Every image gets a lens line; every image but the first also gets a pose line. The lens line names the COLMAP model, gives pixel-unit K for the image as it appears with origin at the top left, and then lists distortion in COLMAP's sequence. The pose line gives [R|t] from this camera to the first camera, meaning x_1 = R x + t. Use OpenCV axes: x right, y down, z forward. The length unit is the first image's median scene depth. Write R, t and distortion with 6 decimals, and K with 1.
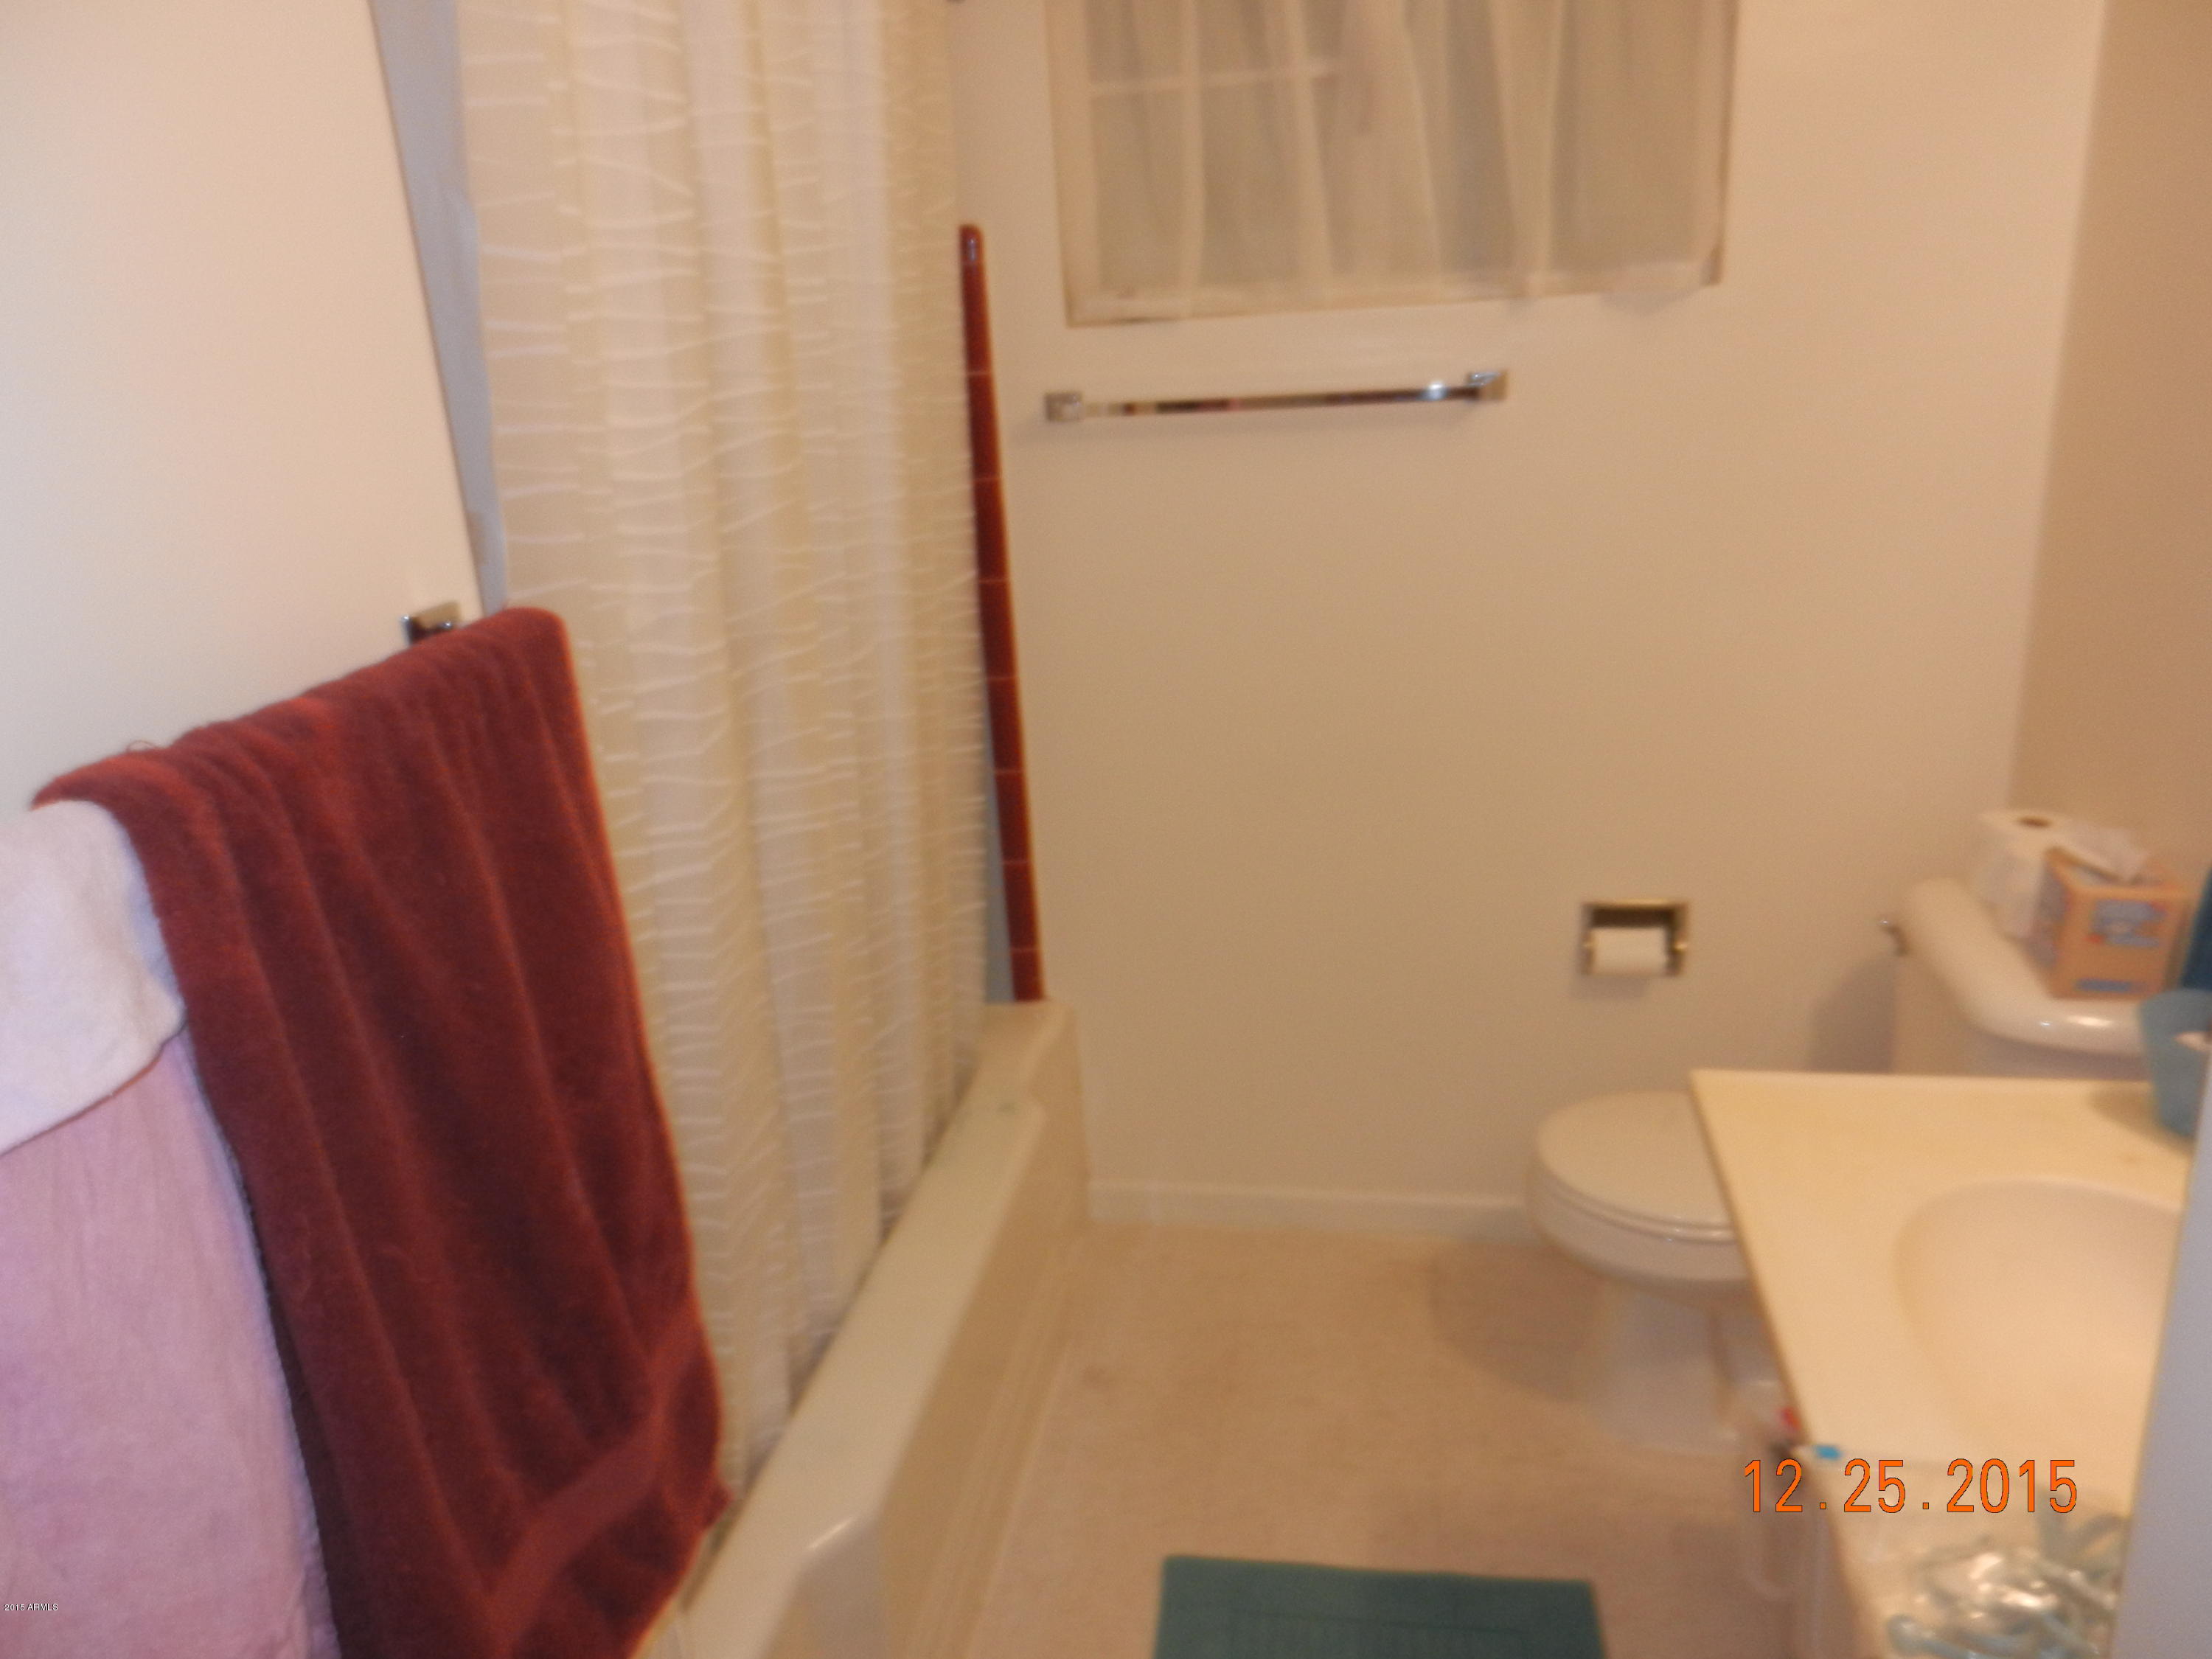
lens RADIAL K [[1631.8, 0, 1106.0], [0, 1631.8, 829.5], [0, 0, 1]] dist [0.004428, -0.002635]
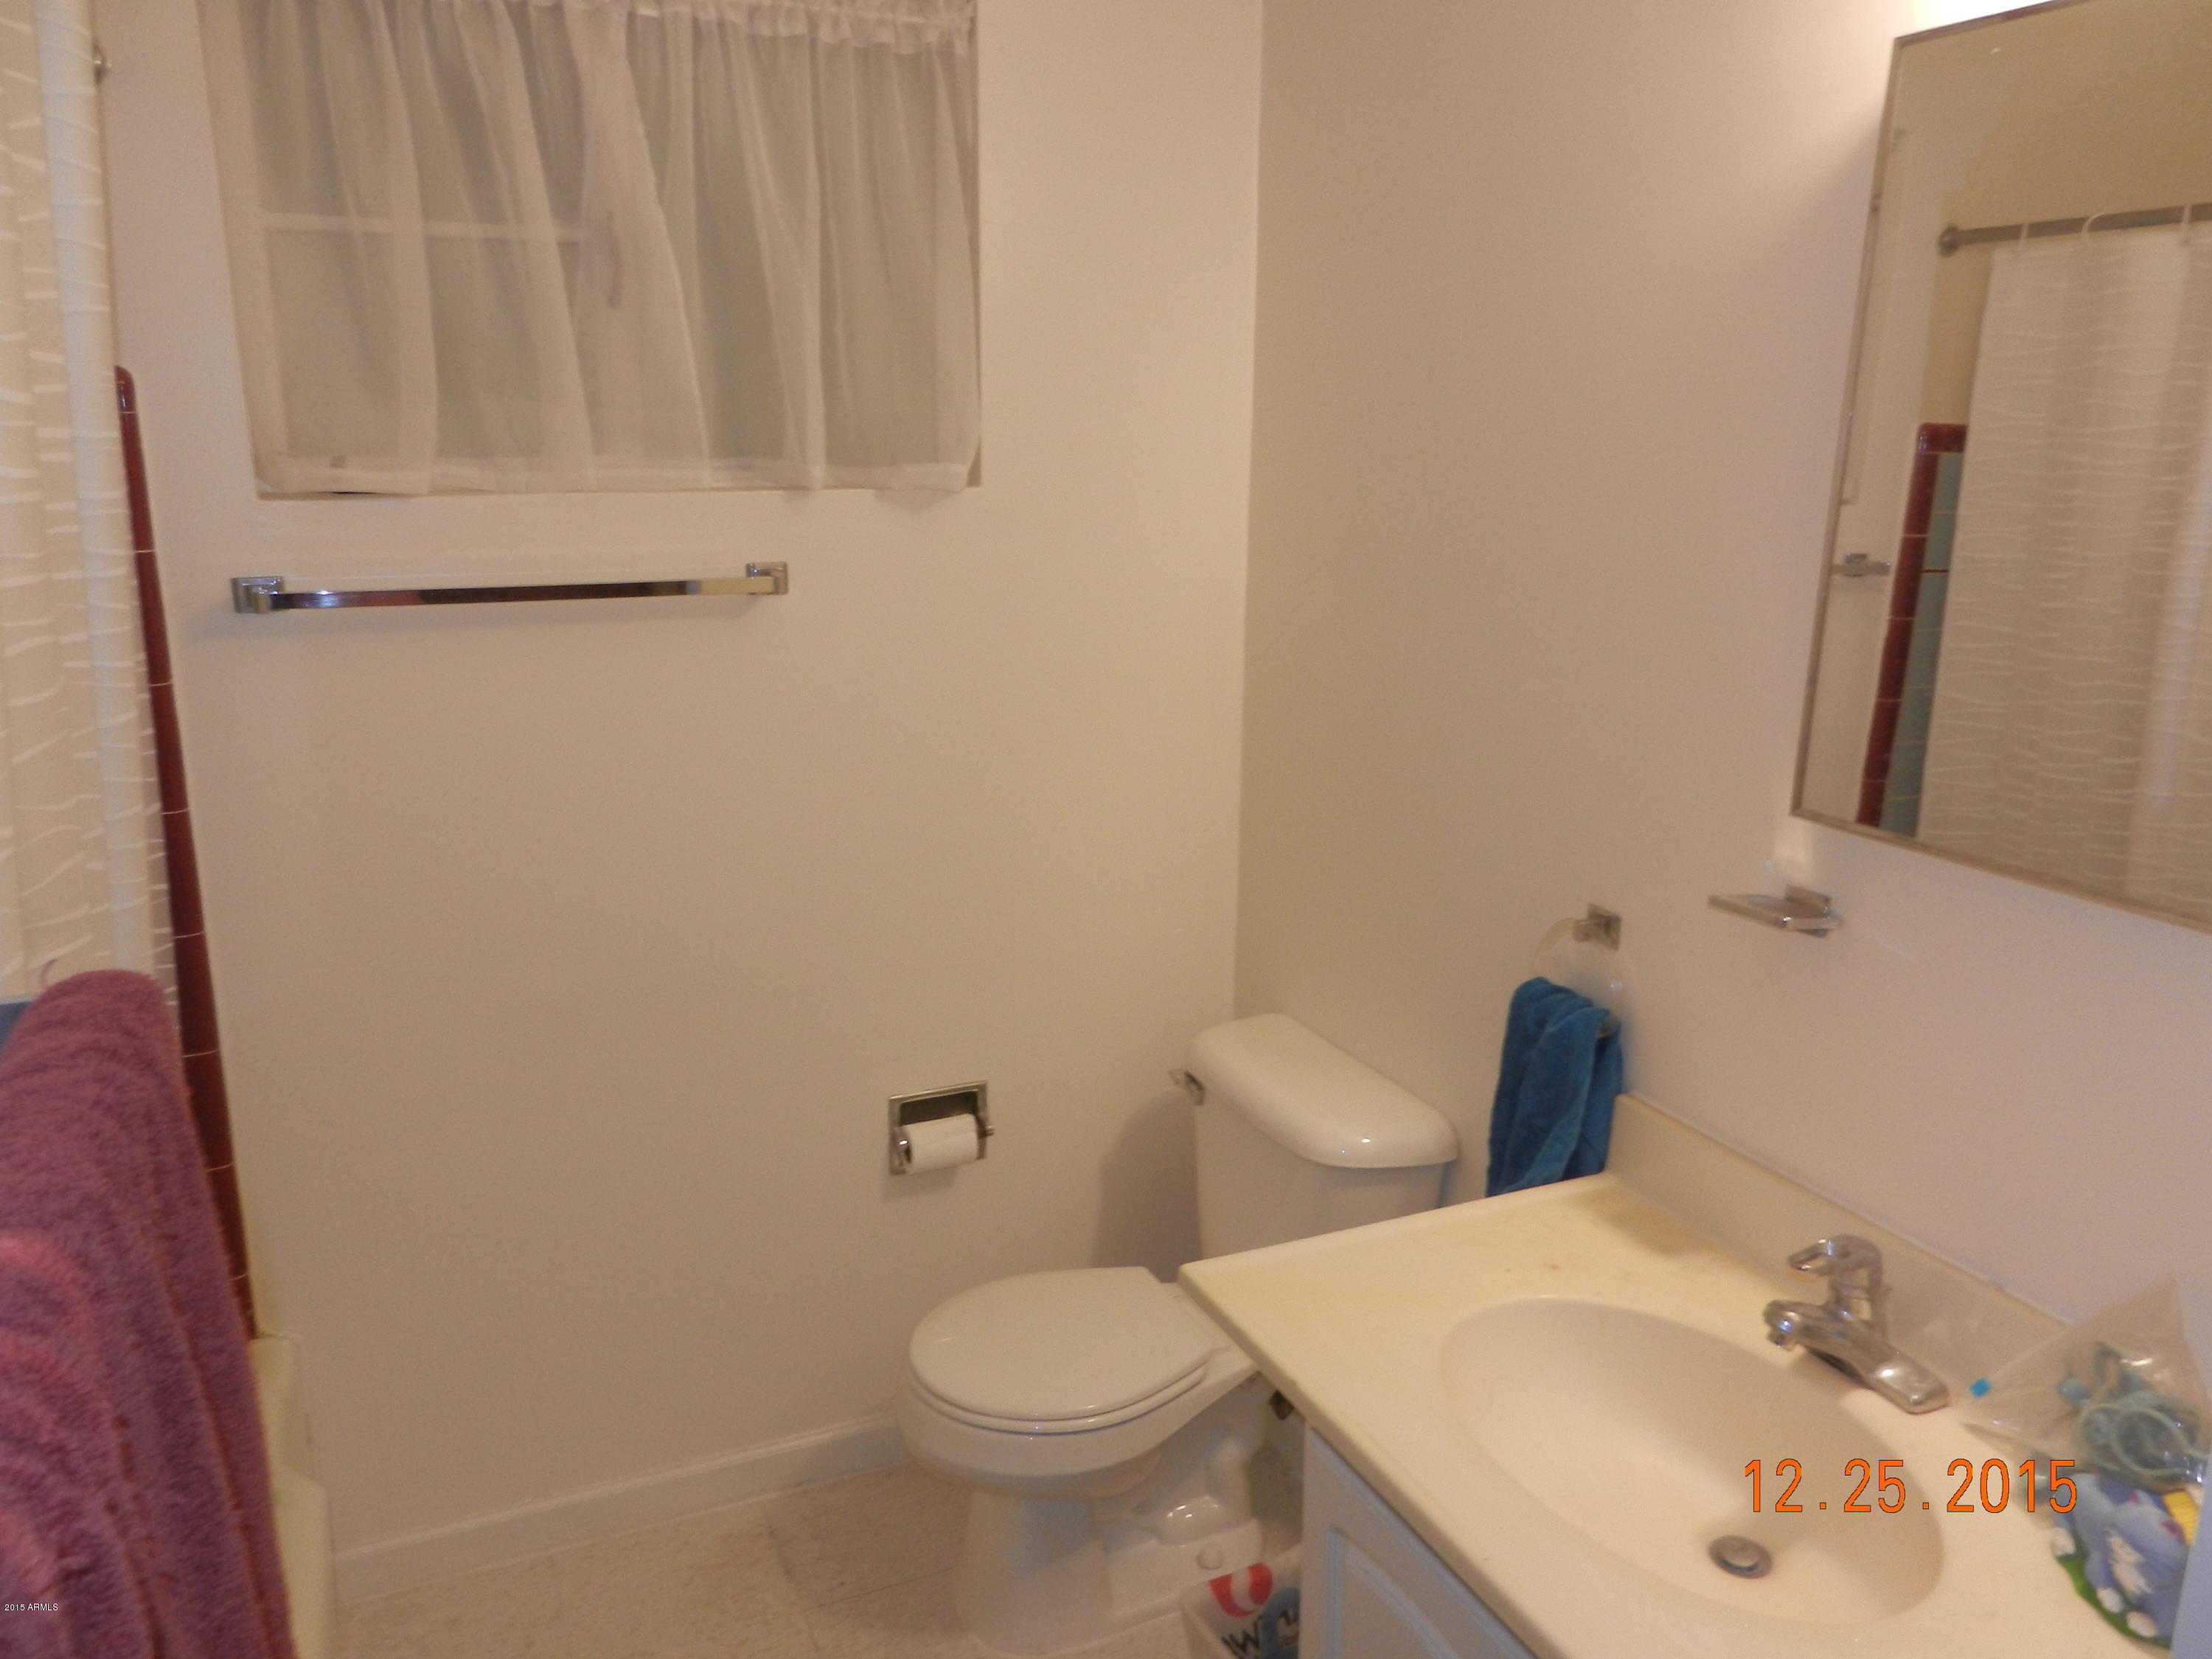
lens RADIAL K [[1631.8, 0, 1106.0], [0, 1631.8, 829.5], [0, 0, 1]] dist [0.004428, -0.002635]
pose [[0.825388, -0.074927, 0.559572, -0.145624], [0.131737, 0.989354, -0.061841, -0.040506], [-0.548982, 0.124759, 0.826471, 0.122023]]
